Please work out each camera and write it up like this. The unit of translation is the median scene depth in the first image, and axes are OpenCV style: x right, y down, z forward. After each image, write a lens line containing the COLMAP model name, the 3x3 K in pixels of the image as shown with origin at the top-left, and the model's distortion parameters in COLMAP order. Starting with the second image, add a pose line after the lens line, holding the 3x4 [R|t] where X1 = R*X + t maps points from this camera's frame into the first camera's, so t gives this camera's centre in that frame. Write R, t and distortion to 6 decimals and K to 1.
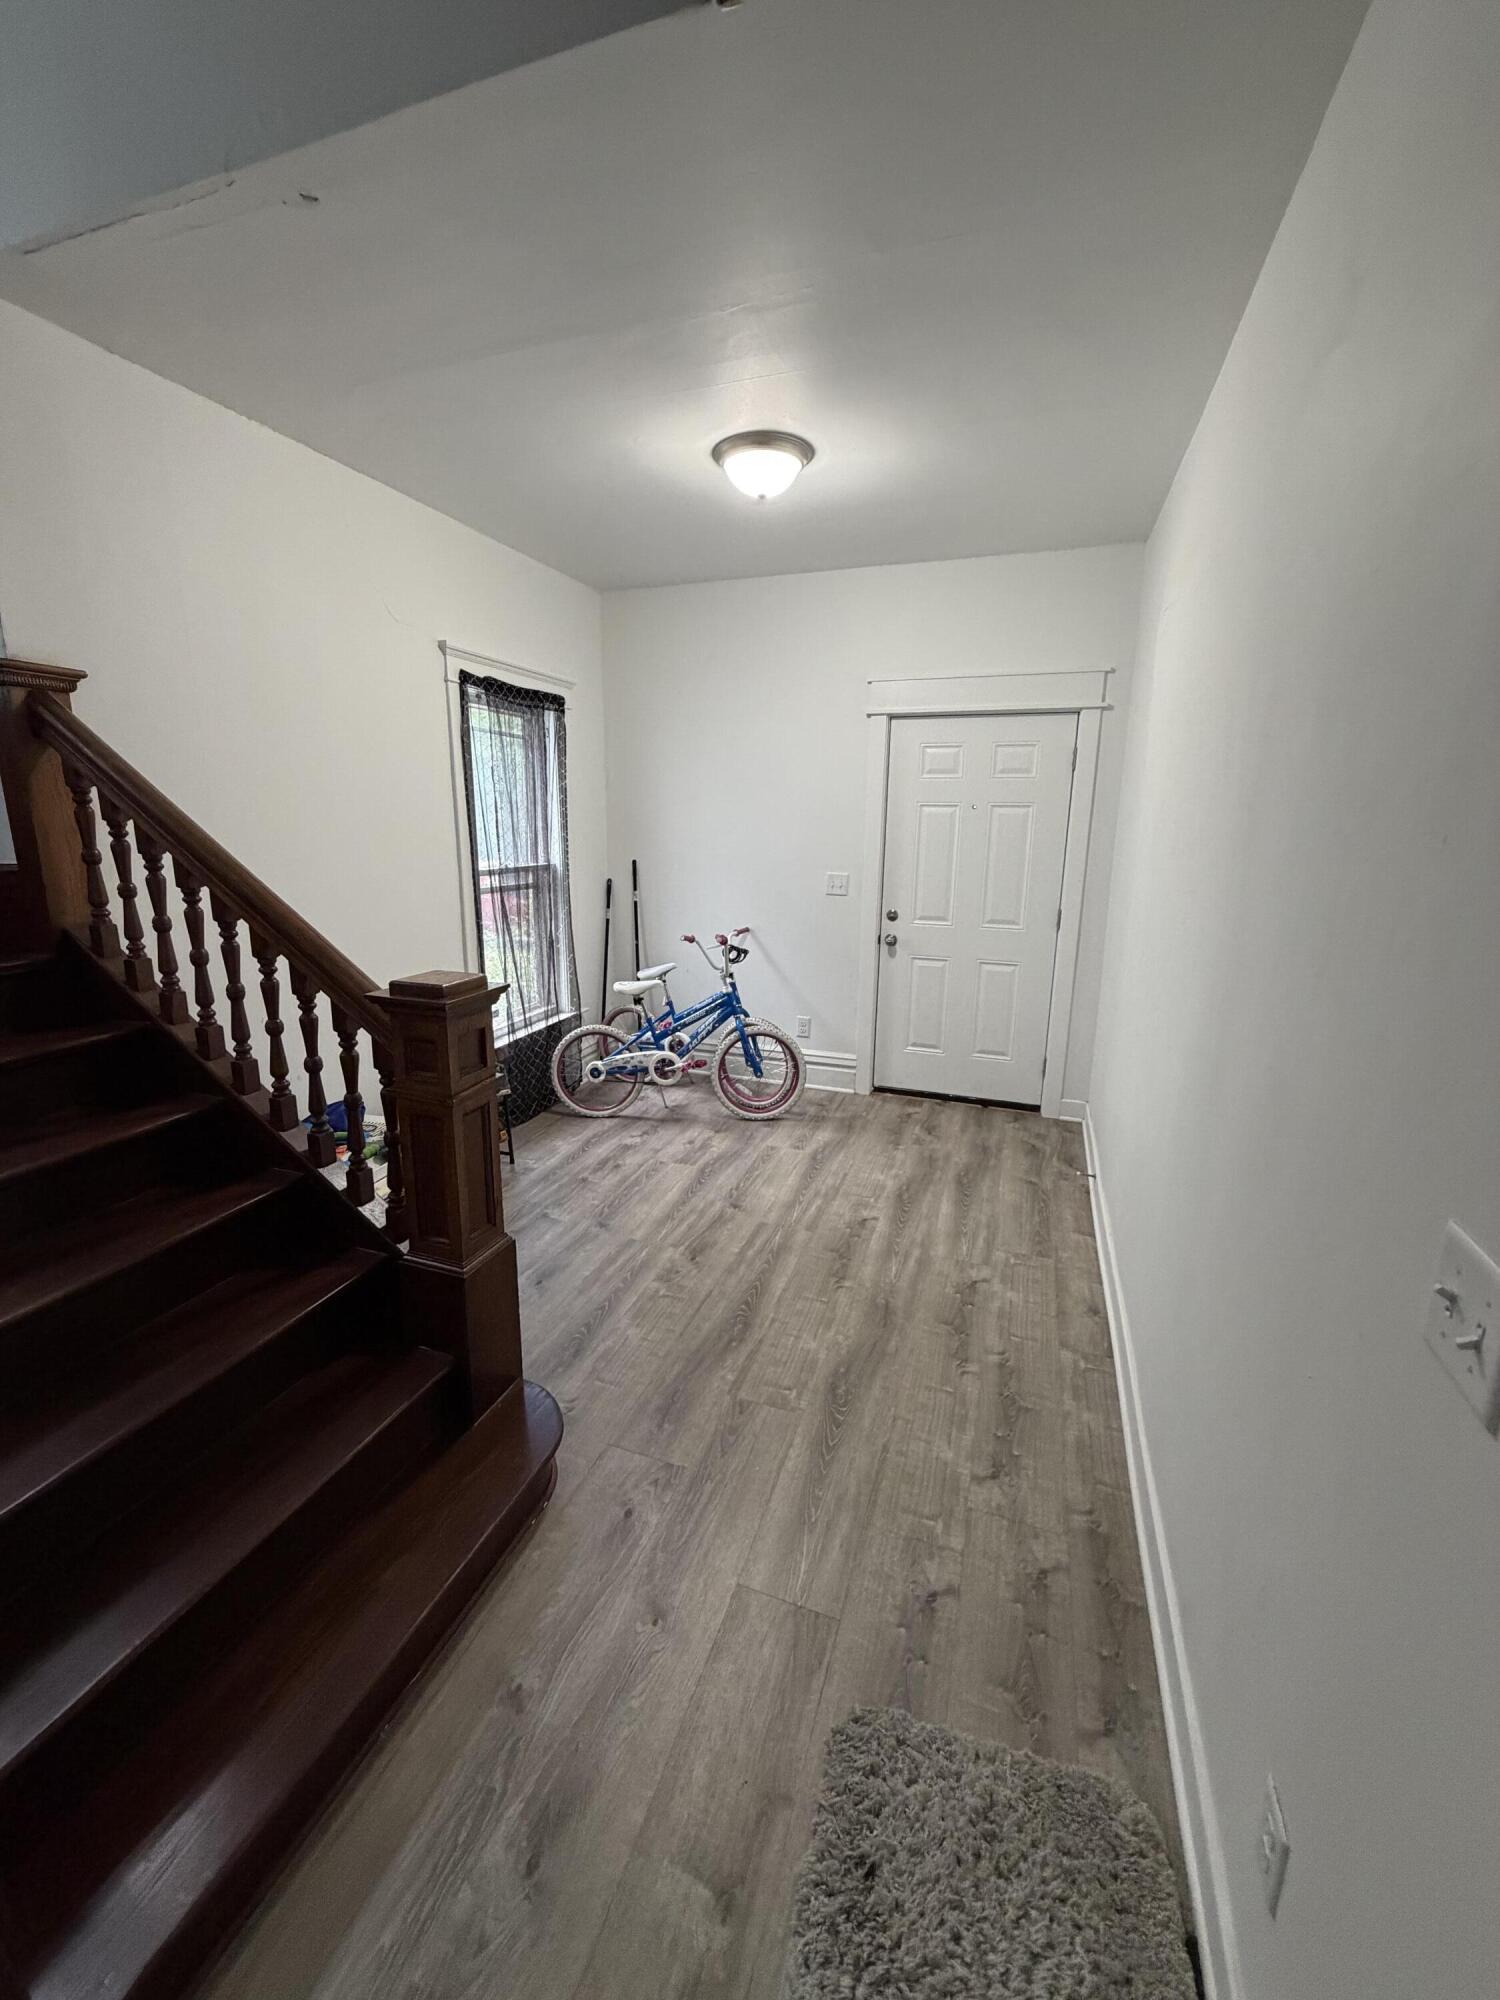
lens RADIAL K [[796.1, 0, 747.3], [0, 796.1, 1000.5], [0, 0, 1]] dist [0.001508, -0.000297]
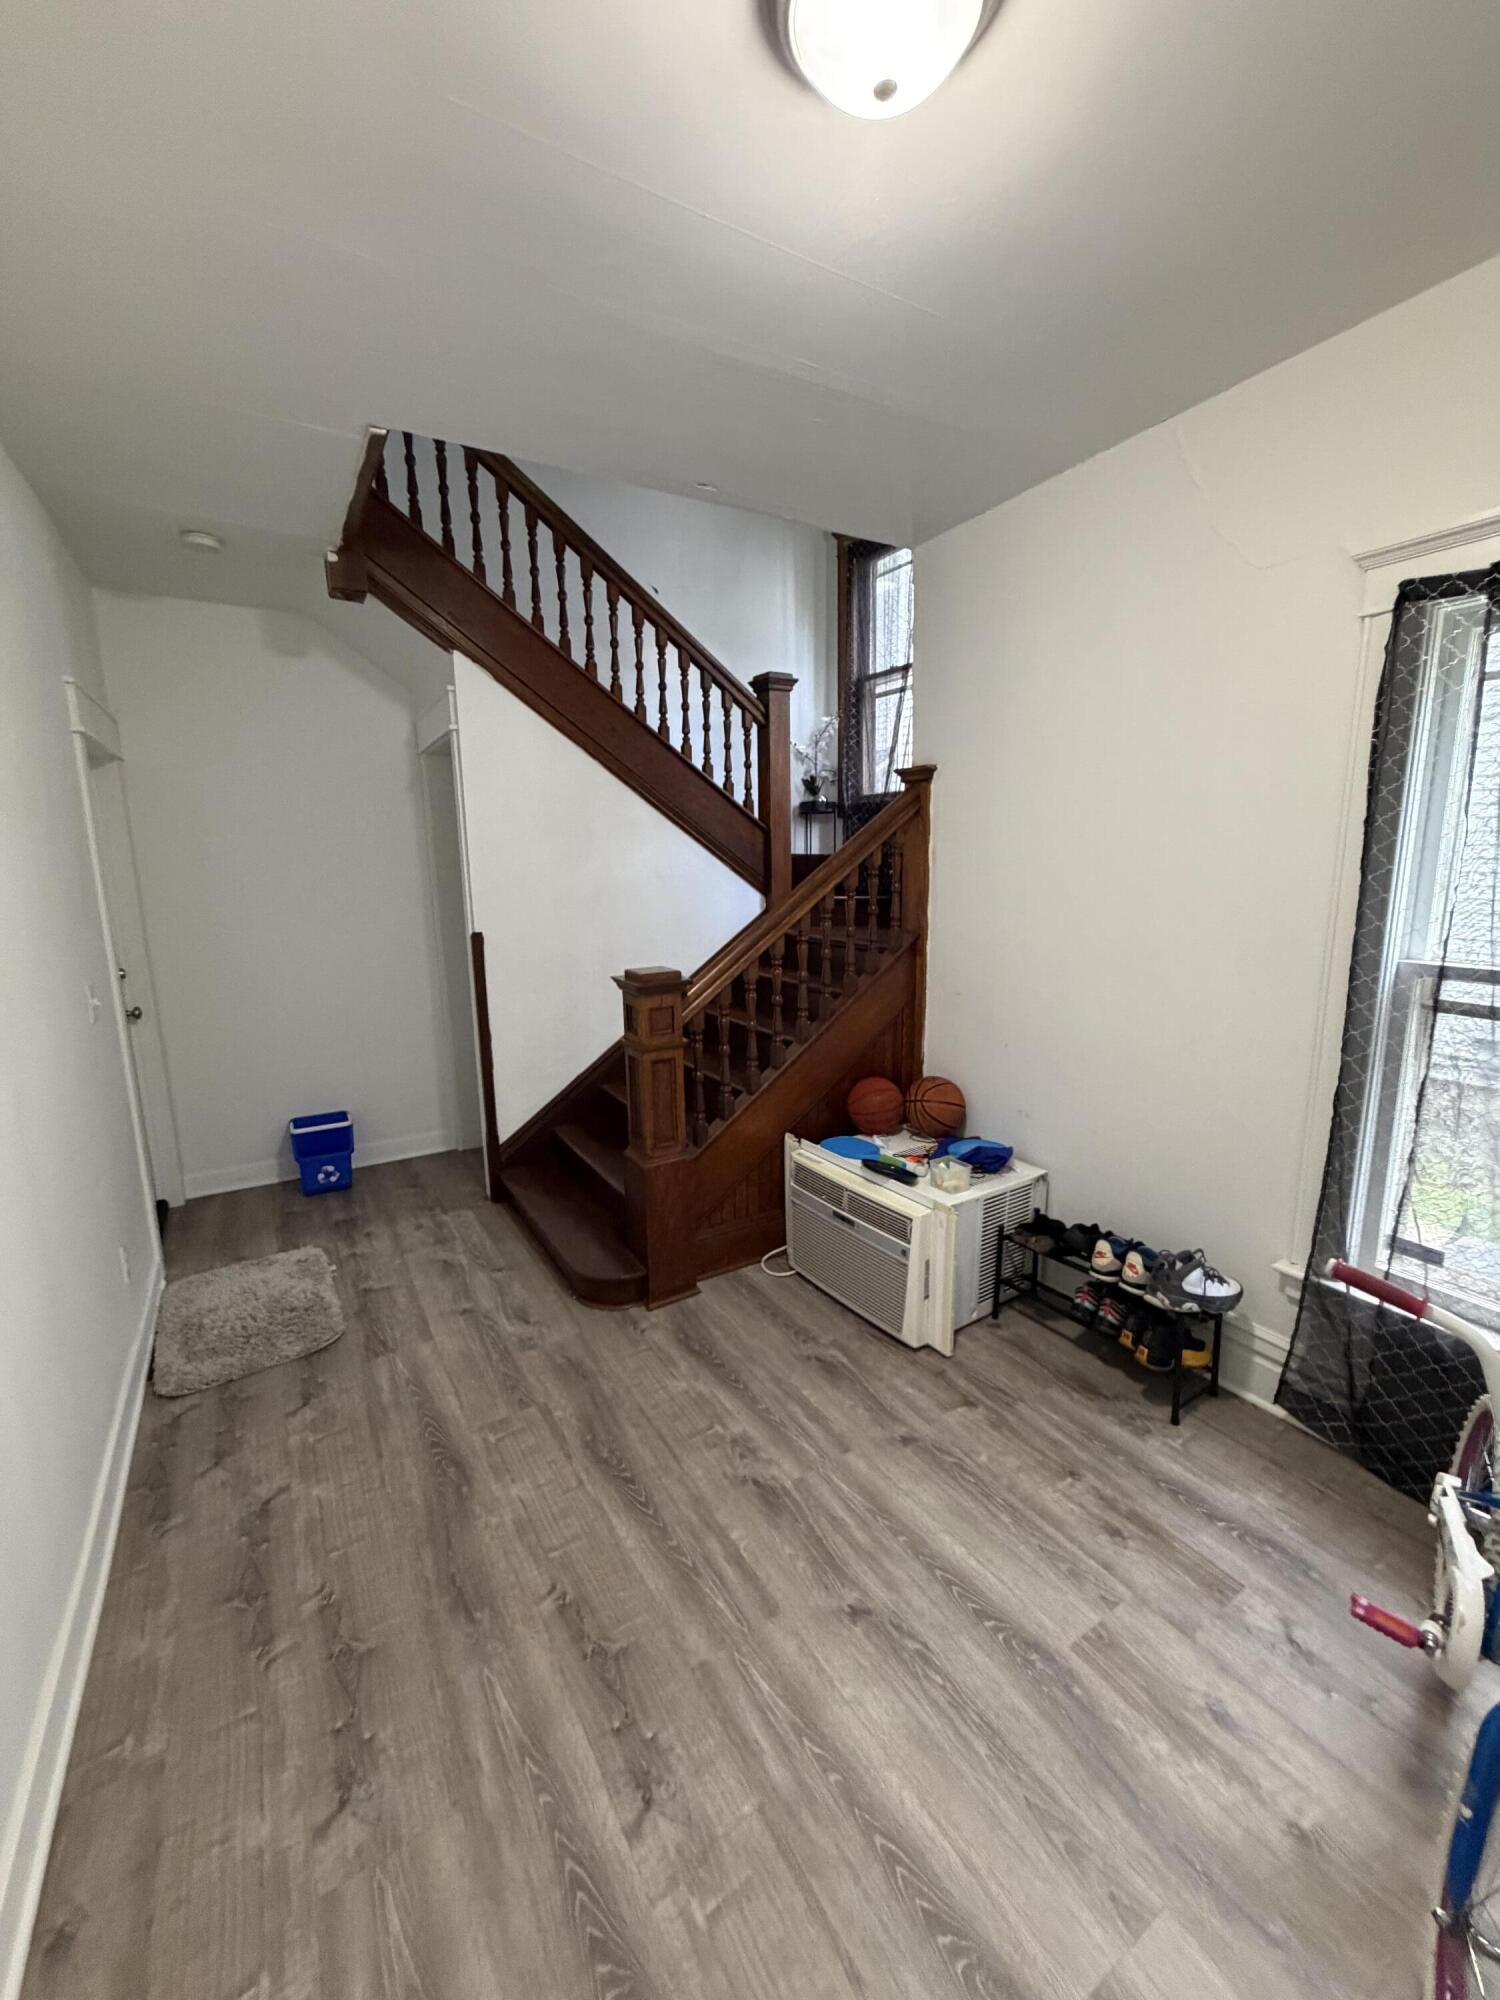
lens RADIAL K [[796.1, 0, 749.9], [0, 796.1, 998.5], [0, 0, 1]] dist [0.001508, -0.000297]
pose [[-0.628930, 0.139722, -0.764803, 0.428078], [-0.163053, 0.938136, 0.305474, -0.304018], [0.760171, 0.316826, -0.567240, 1.292508]]
